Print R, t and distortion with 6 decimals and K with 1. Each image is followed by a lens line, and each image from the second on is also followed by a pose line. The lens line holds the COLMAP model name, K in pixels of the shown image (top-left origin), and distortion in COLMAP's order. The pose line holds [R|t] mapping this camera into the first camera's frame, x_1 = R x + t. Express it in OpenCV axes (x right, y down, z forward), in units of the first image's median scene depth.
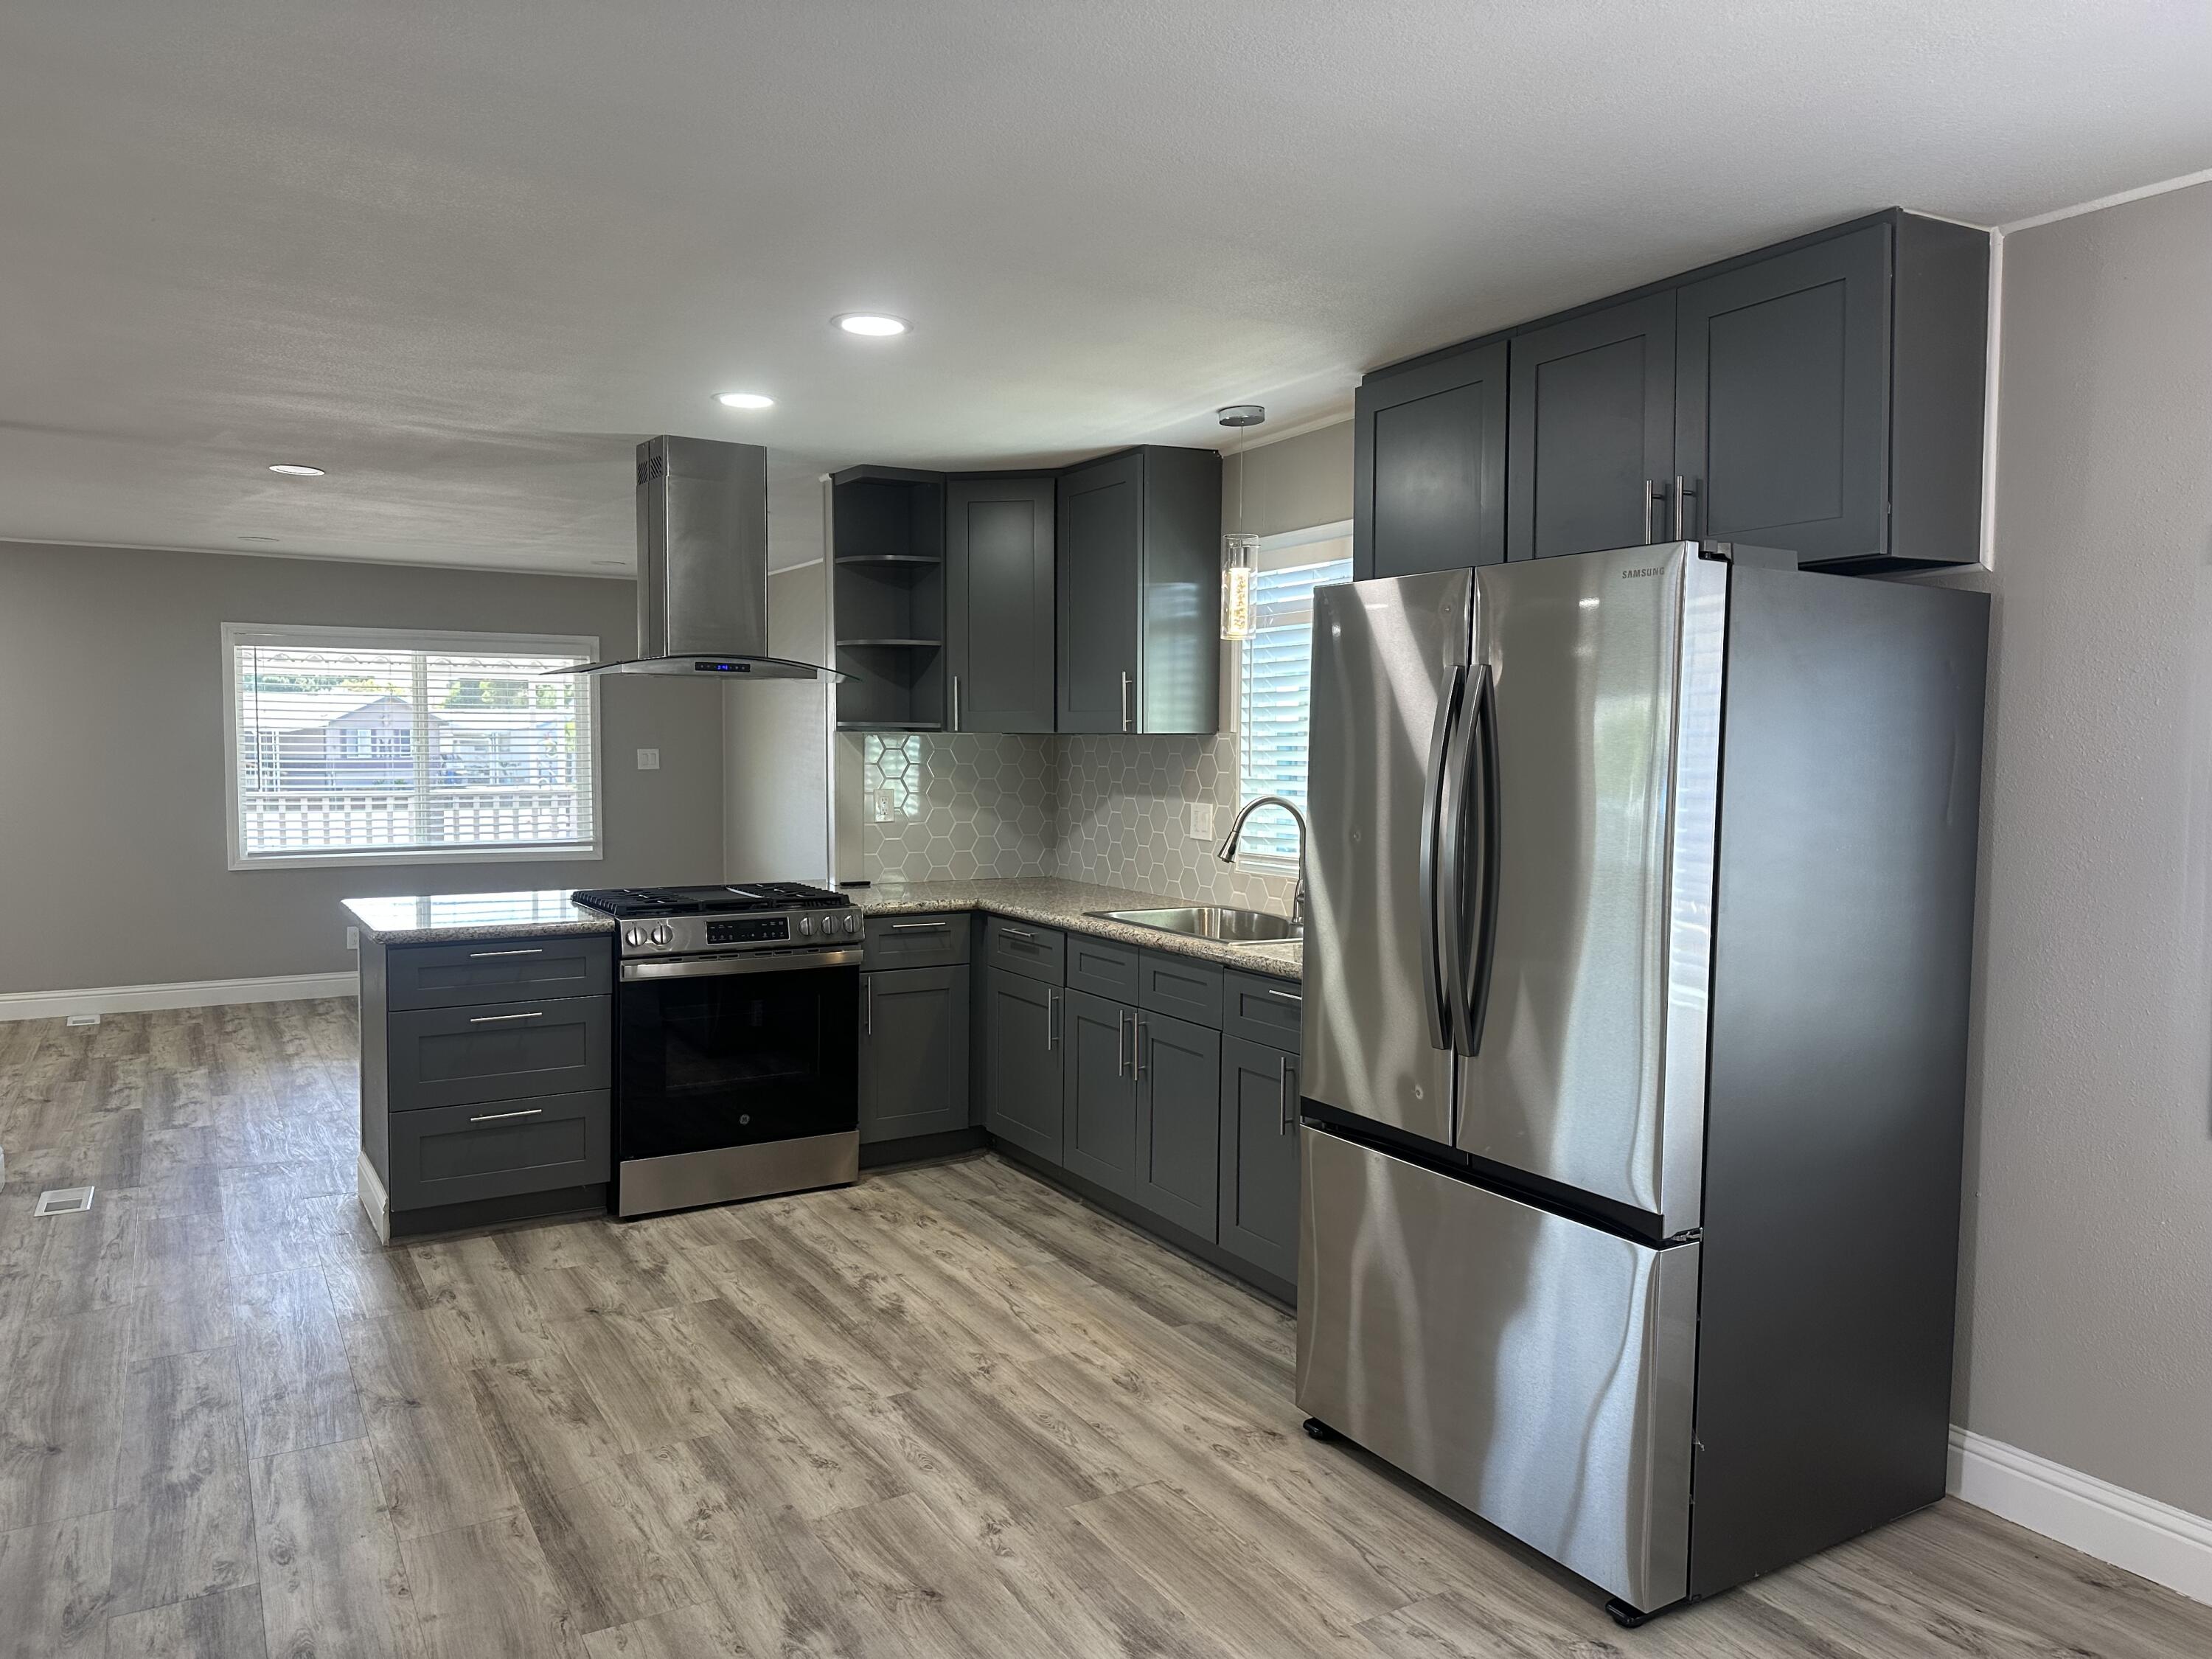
lens RADIAL K [[1541.6, 0, 1118.7], [0, 1541.6, 837.1], [0, 0, 1]] dist [0.055866, -0.061197]
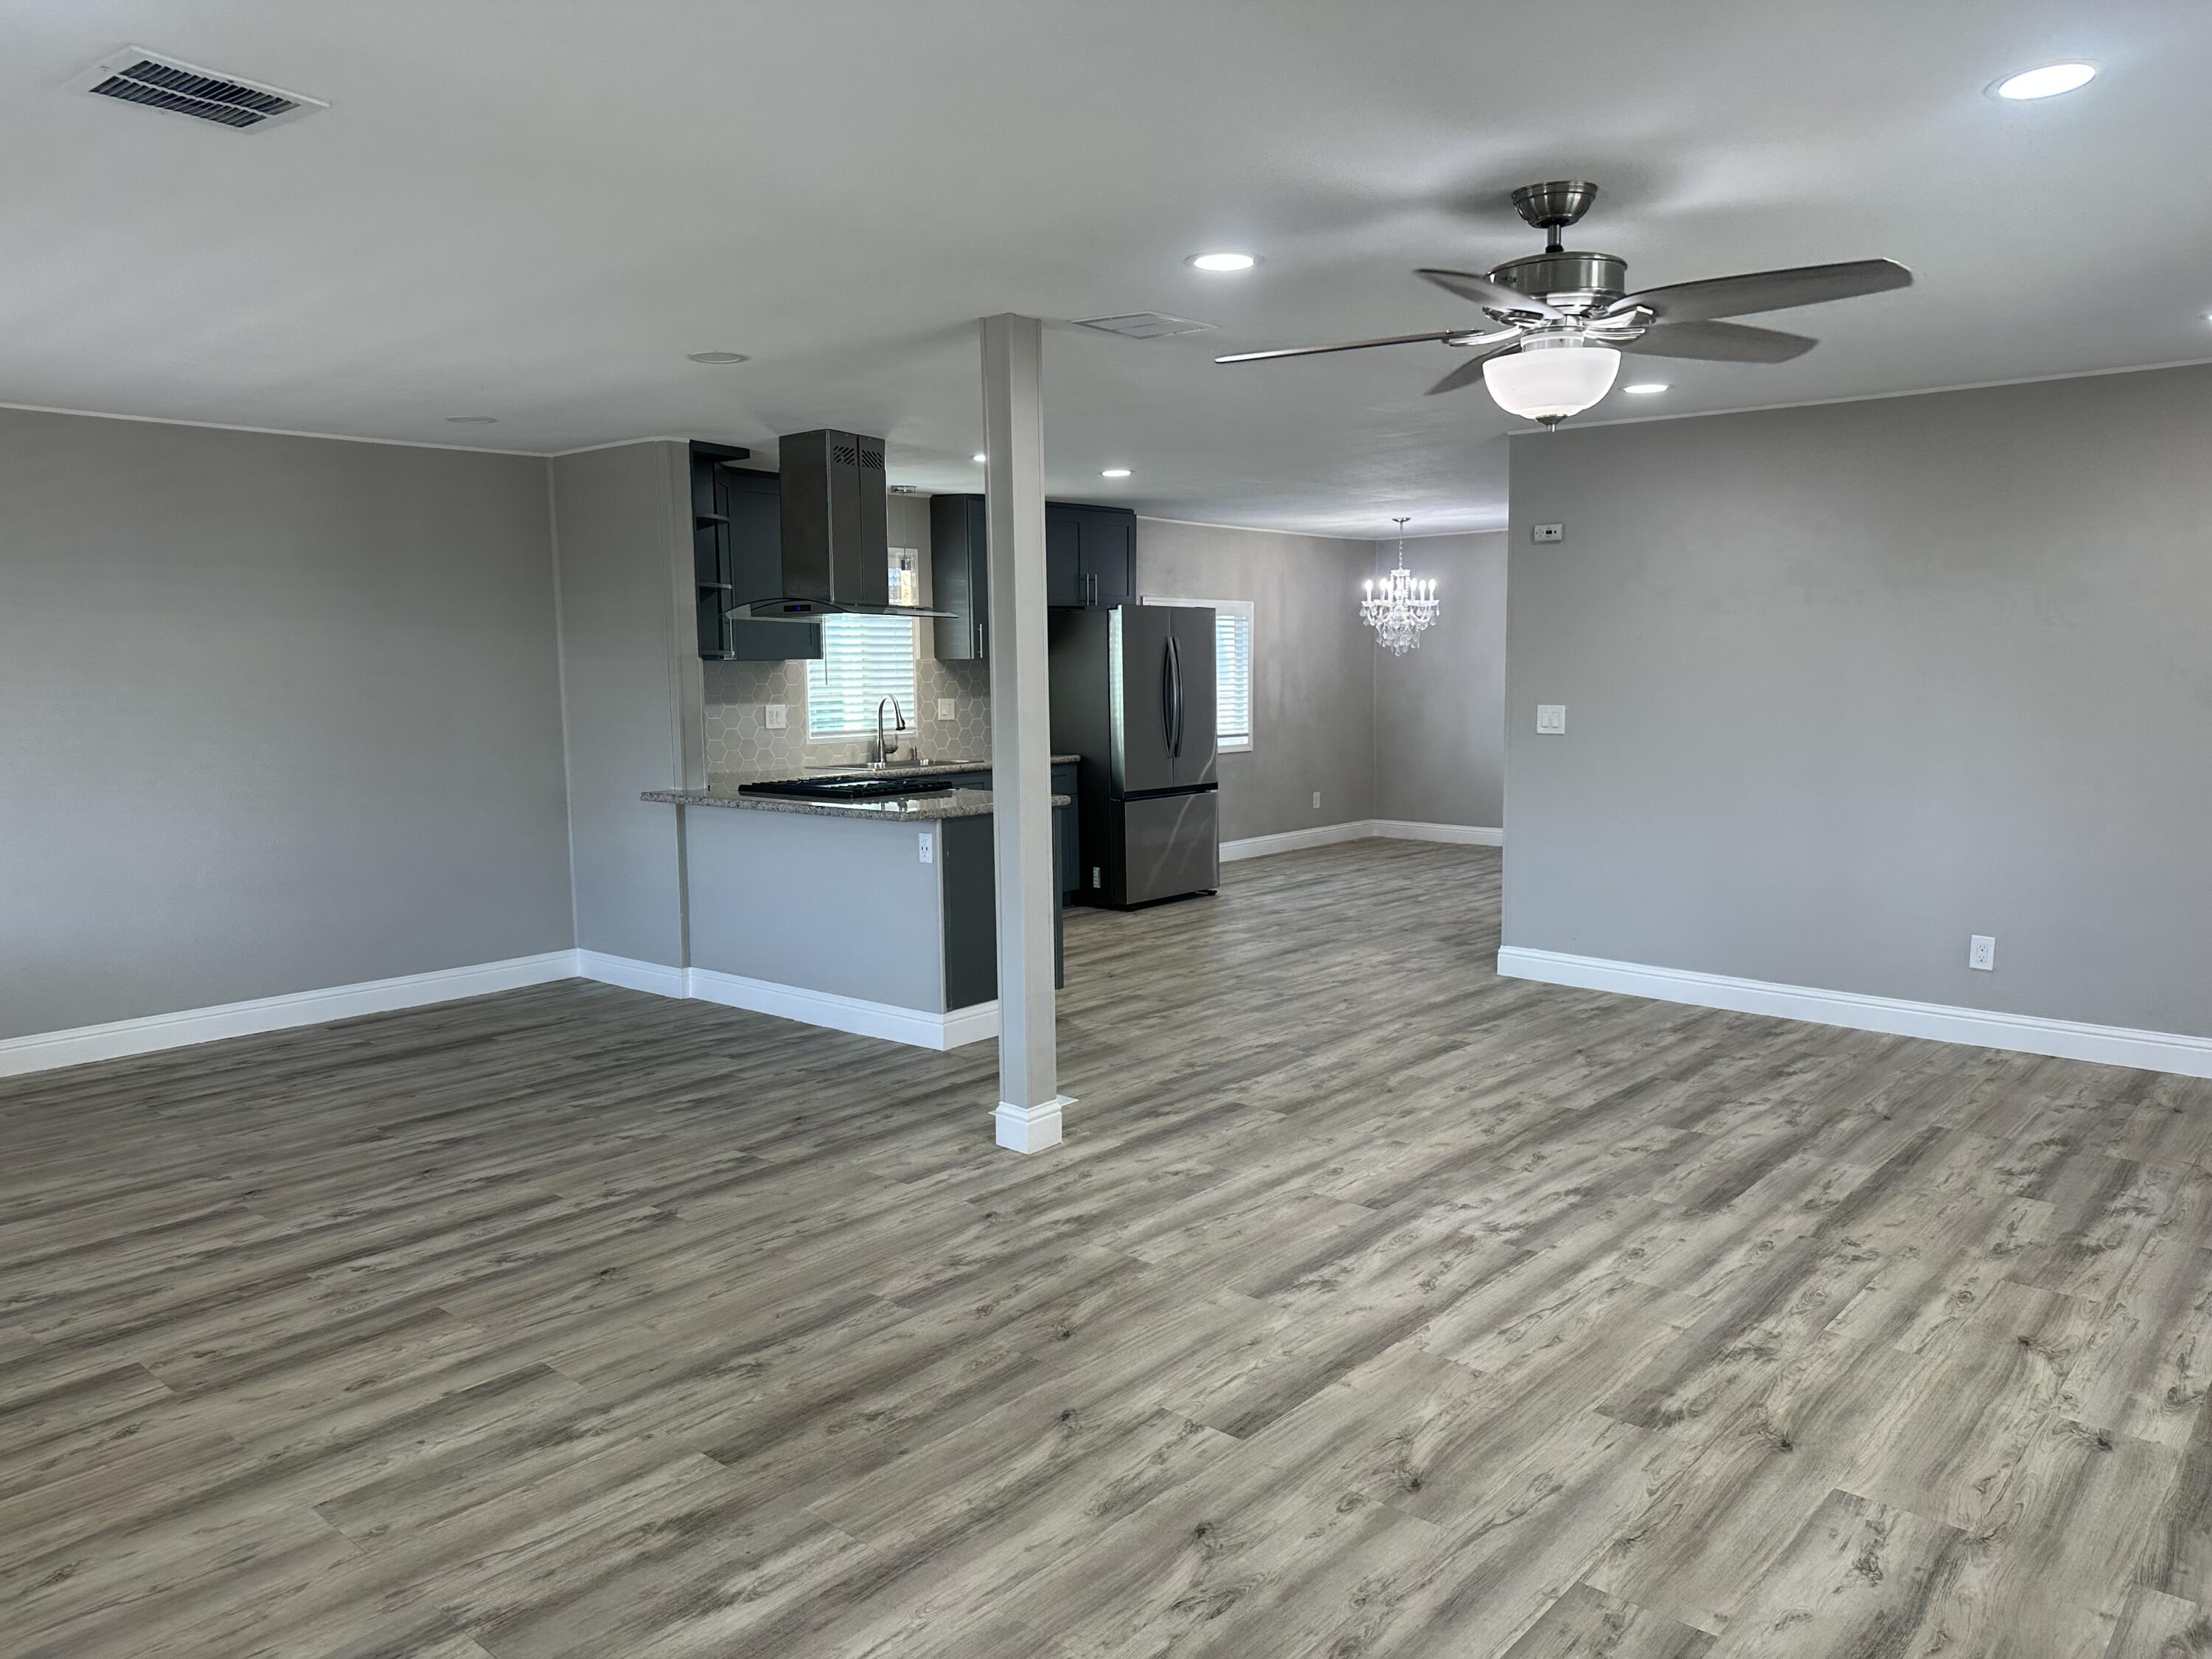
lens RADIAL K [[1541.6, 0, 1116.3], [0, 1541.6, 798.4], [0, 0, 1]] dist [0.055866, -0.061197]
pose [[-0.300156, -0.084271, 0.950160, -1.812570], [0.074665, 0.990958, 0.111476, -0.090920], [-0.950964, 0.104404, -0.291150, 1.341802]]
